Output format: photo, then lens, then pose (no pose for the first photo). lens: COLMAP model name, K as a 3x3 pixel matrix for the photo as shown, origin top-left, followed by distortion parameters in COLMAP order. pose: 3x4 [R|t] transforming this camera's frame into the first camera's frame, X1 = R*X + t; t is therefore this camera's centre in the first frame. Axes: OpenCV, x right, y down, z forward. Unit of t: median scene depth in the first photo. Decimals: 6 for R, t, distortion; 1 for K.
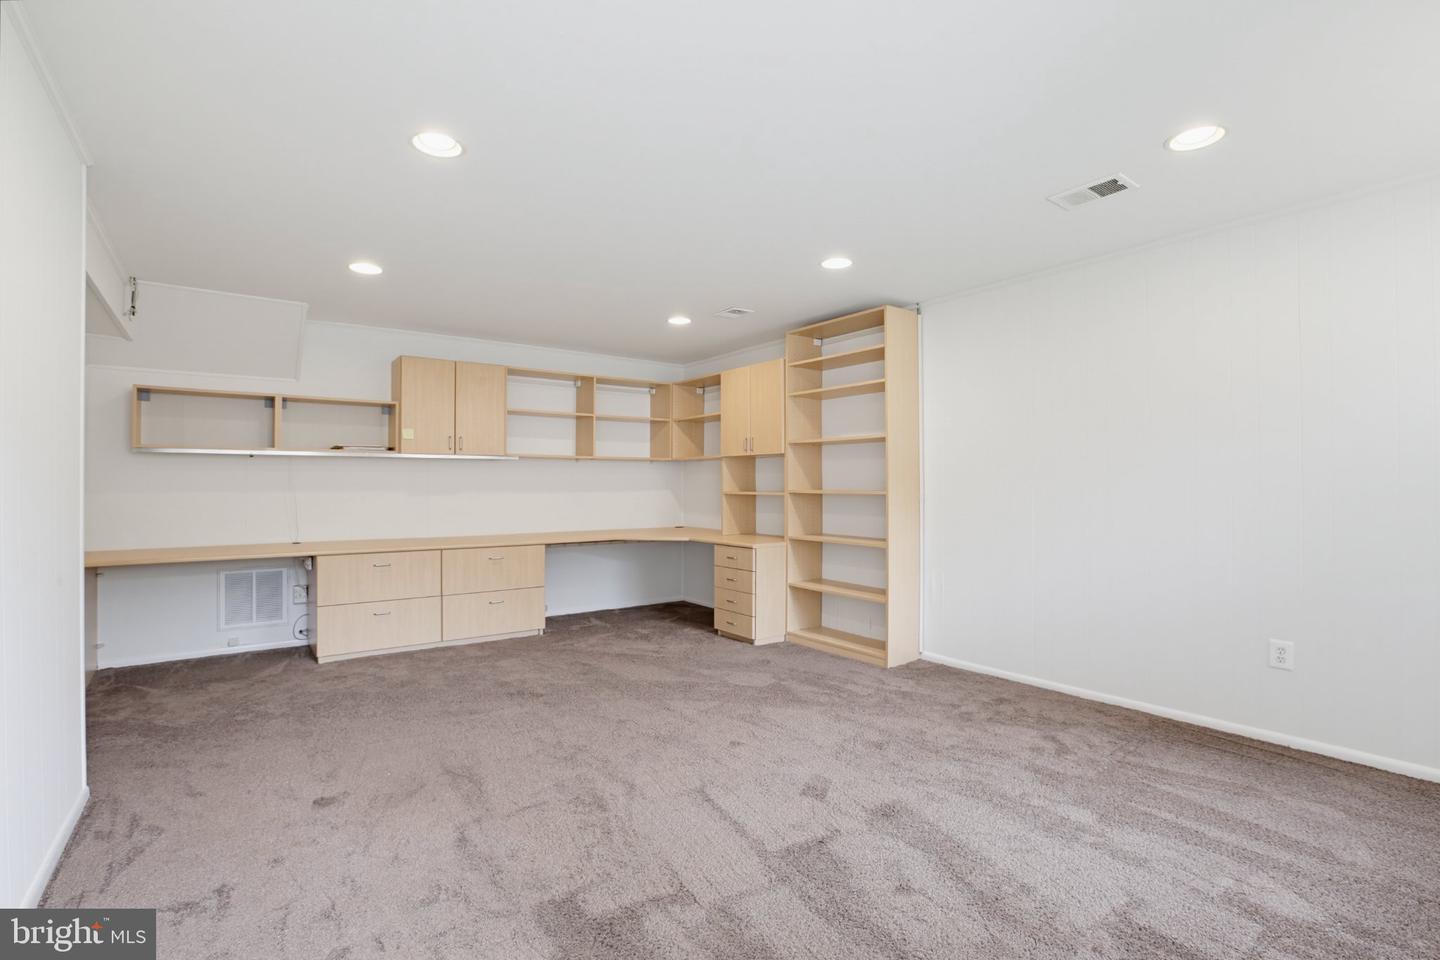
lens RADIAL K [[665.8, 0, 722.6], [0, 665.8, 481.9], [0, 0, 1]] dist [-0.018655, 0.000240]
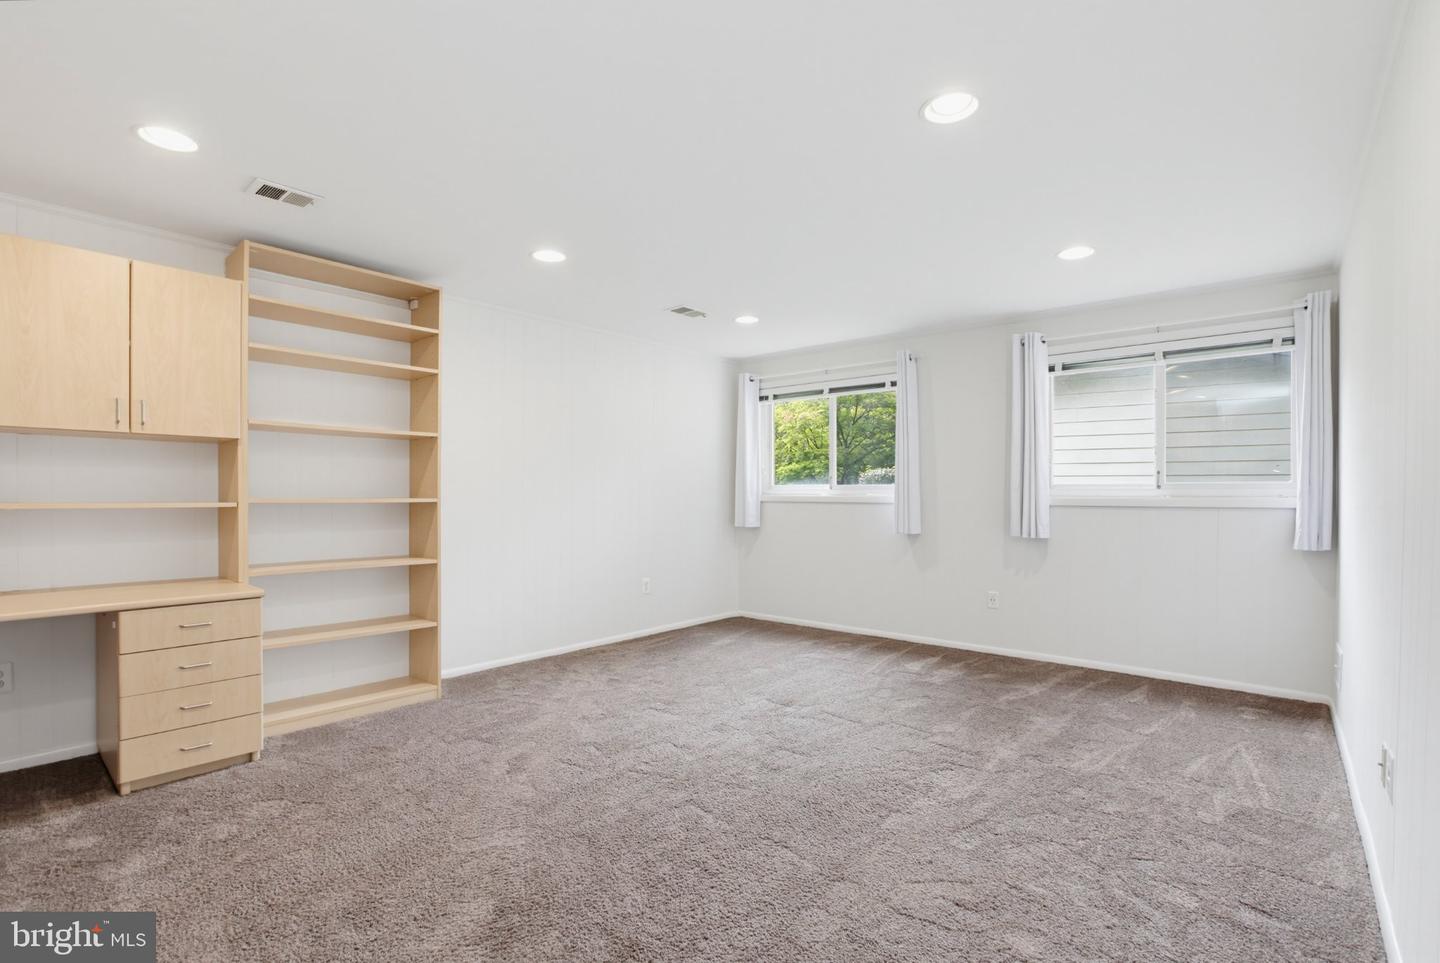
lens RADIAL K [[665.8, 0, 722.6], [0, 665.8, 483.4], [0, 0, 1]] dist [-0.018655, 0.000240]
pose [[-0.214399, 0.013787, 0.976649, -0.620138], [-0.013122, 0.999769, -0.016994, 0.003247], [-0.976658, -0.016459, -0.214169, 0.730047]]
